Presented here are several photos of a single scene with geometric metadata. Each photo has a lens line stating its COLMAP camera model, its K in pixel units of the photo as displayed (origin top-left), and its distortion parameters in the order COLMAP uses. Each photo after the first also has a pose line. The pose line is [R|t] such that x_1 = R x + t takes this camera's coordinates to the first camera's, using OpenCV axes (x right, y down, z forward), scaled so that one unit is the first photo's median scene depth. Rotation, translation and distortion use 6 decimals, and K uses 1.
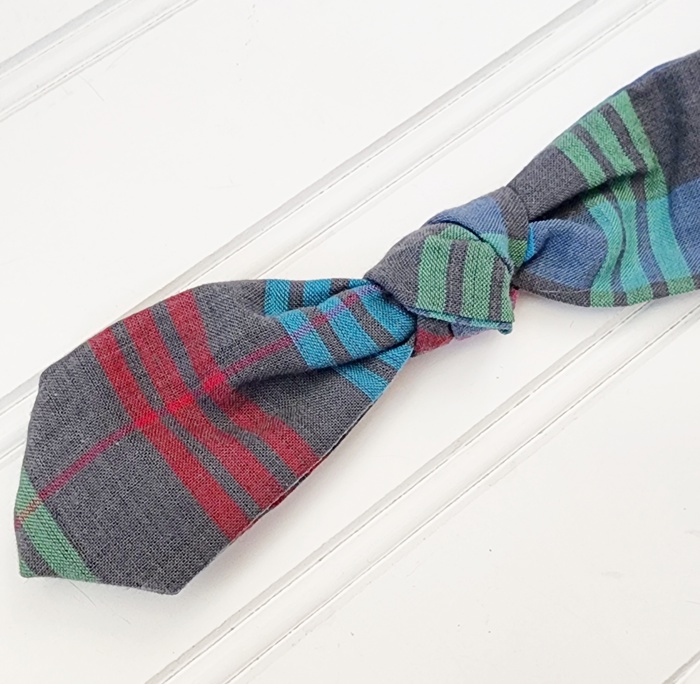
lens RADIAL K [[766.3, 0, 350.0], [0, 766.3, 342.0], [0, 0, 1]] dist [0.008707, -0.009731]
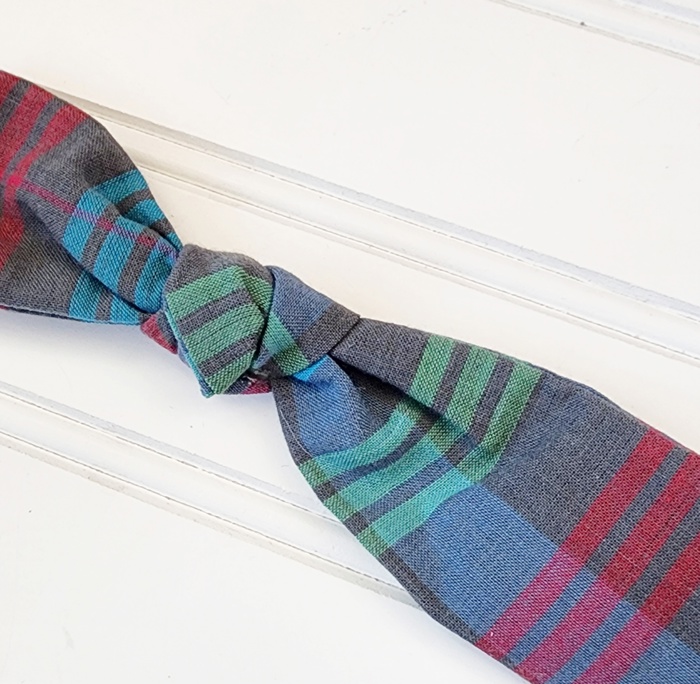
lens RADIAL K [[766.3, 0, 350.0], [0, 766.3, 342.0], [0, 0, 1]] dist [0.008707, -0.009731]
pose [[0.531079, 0.812392, -0.240778, 0.449447], [-0.814012, 0.568061, 0.121204, -0.292891], [0.235242, 0.131628, 0.962983, 0.126836]]
